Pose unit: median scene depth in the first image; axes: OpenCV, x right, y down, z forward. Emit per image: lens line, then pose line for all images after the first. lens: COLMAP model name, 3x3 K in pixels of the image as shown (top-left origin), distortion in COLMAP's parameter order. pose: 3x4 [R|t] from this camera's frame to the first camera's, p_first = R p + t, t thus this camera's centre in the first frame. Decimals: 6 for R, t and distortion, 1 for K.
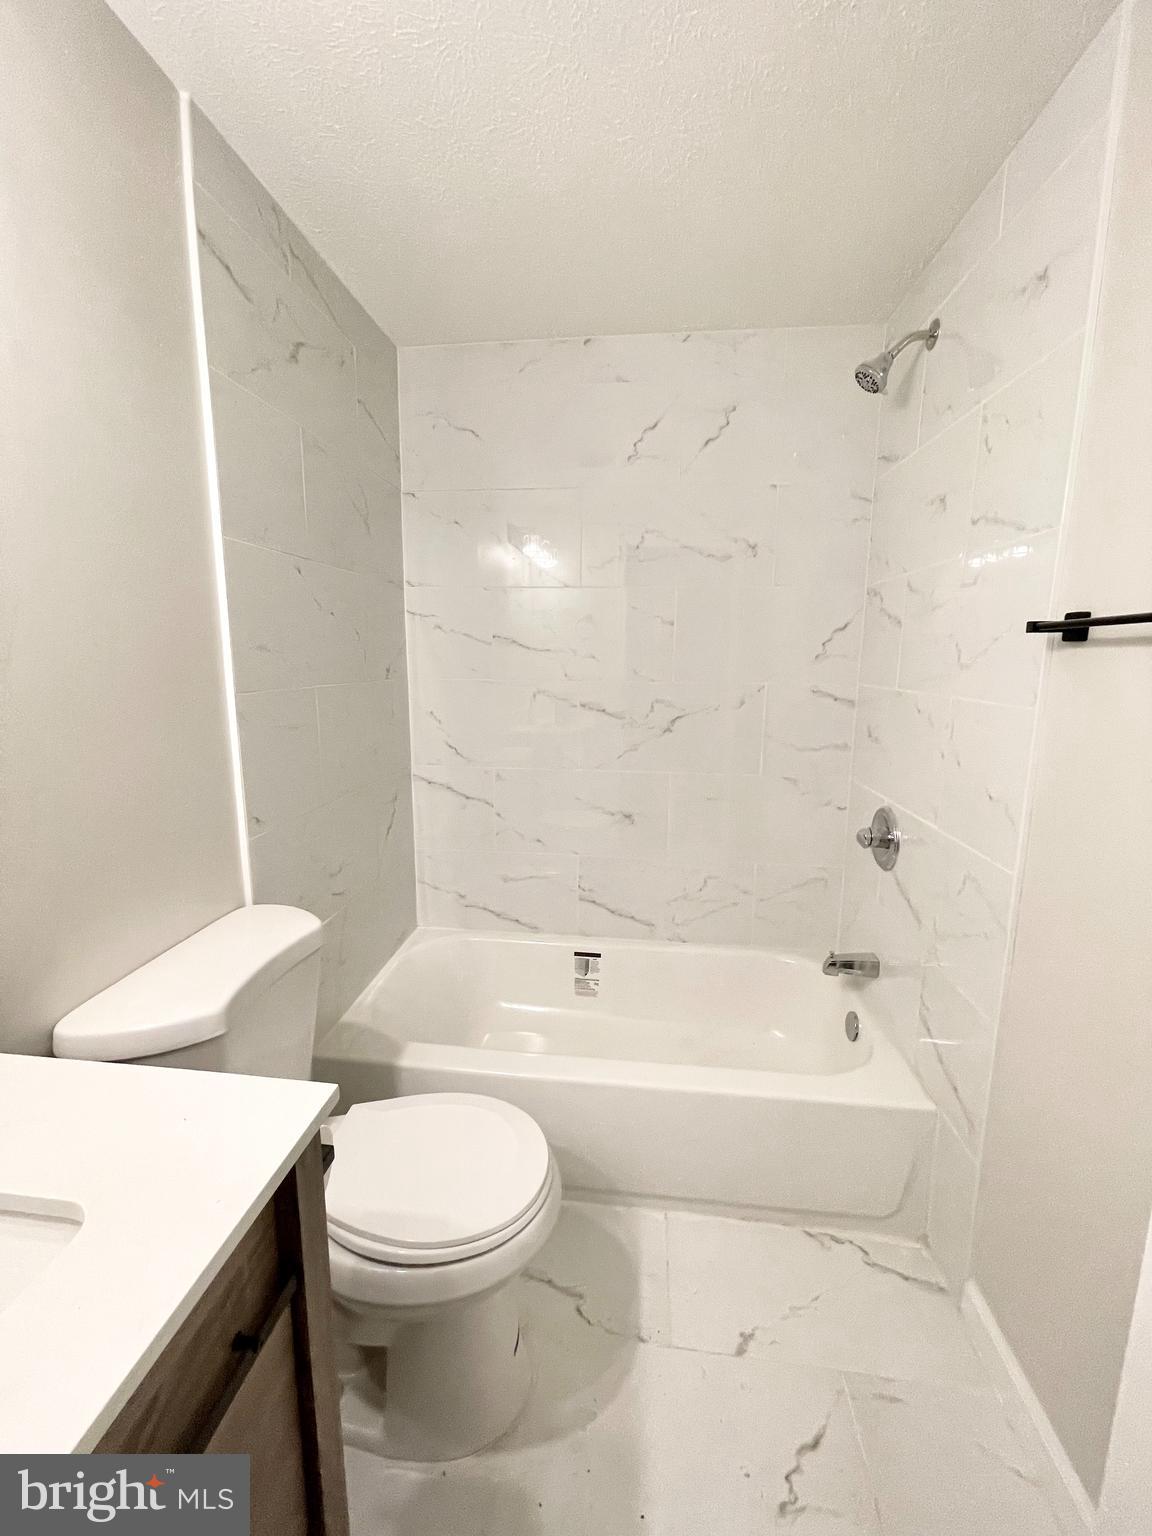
lens RADIAL K [[622.3, 0, 572.0], [0, 622.3, 765.0], [0, 0, 1]] dist [0.000790, 0.001162]
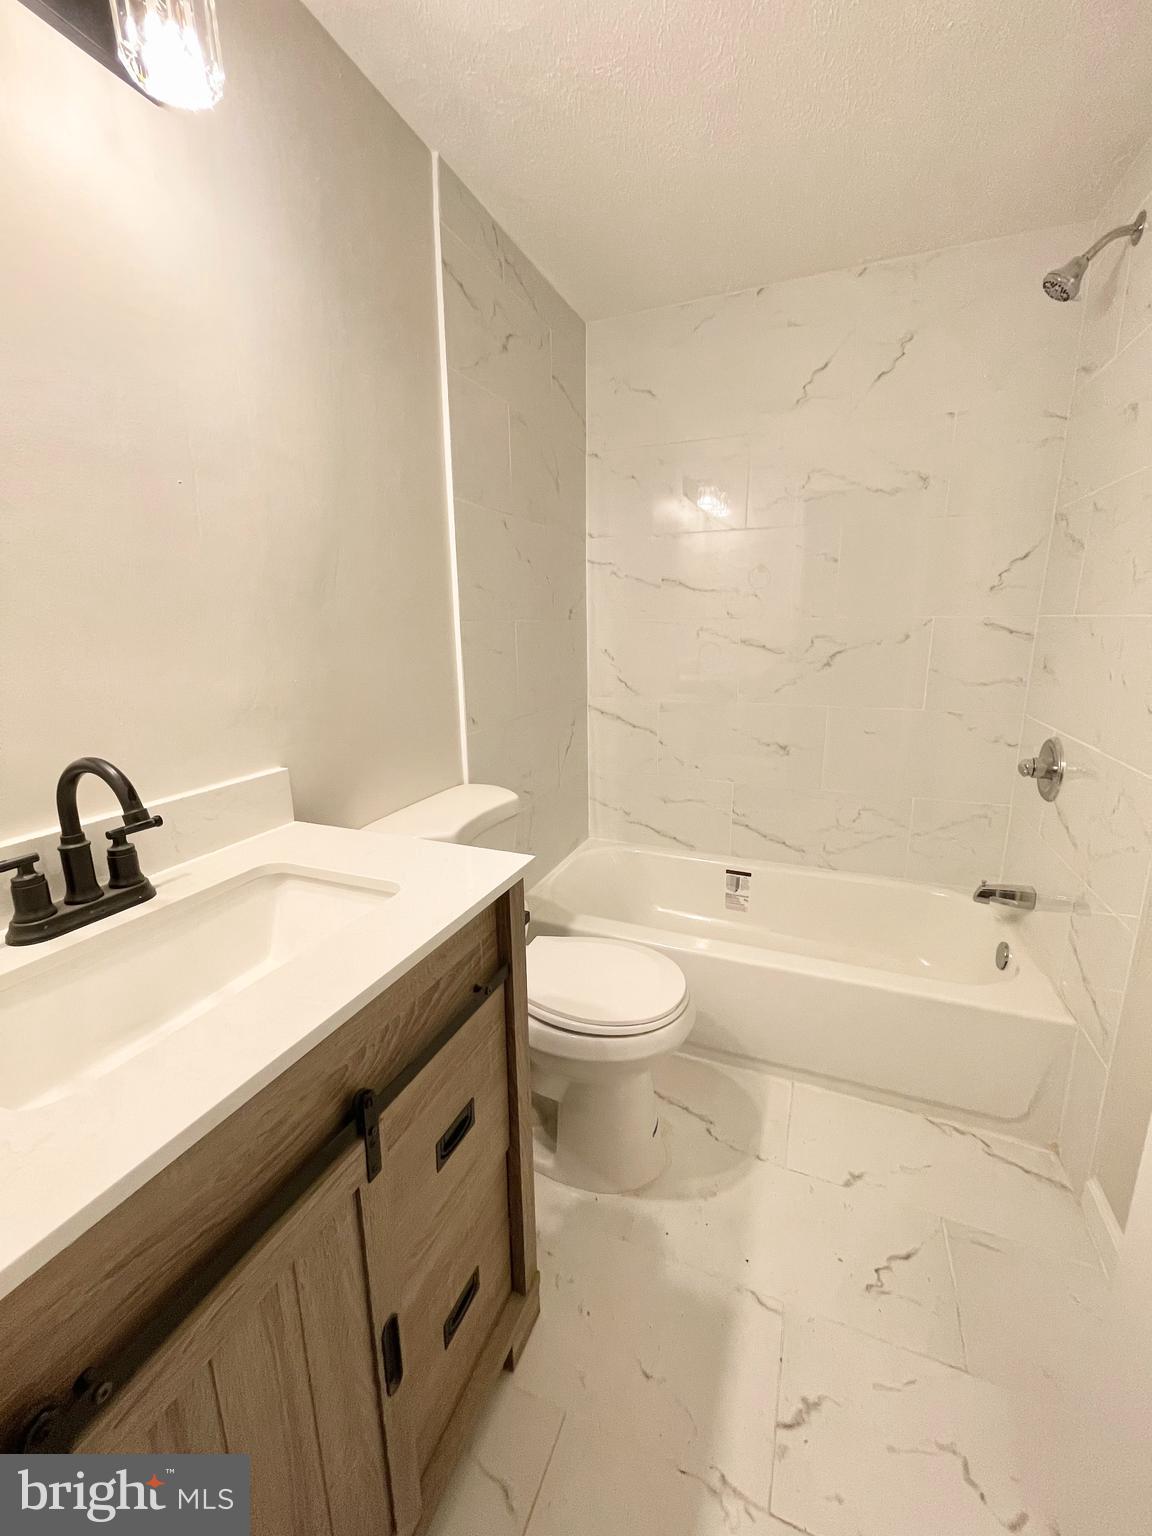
lens RADIAL K [[622.3, 0, 575.9], [0, 622.3, 766.1], [0, 0, 1]] dist [0.000790, 0.001162]
pose [[0.963166, 0.042511, -0.265526, 0.041819], [-0.027774, 0.997871, 0.059010, 0.078745], [0.267469, -0.049462, 0.962296, -0.157635]]
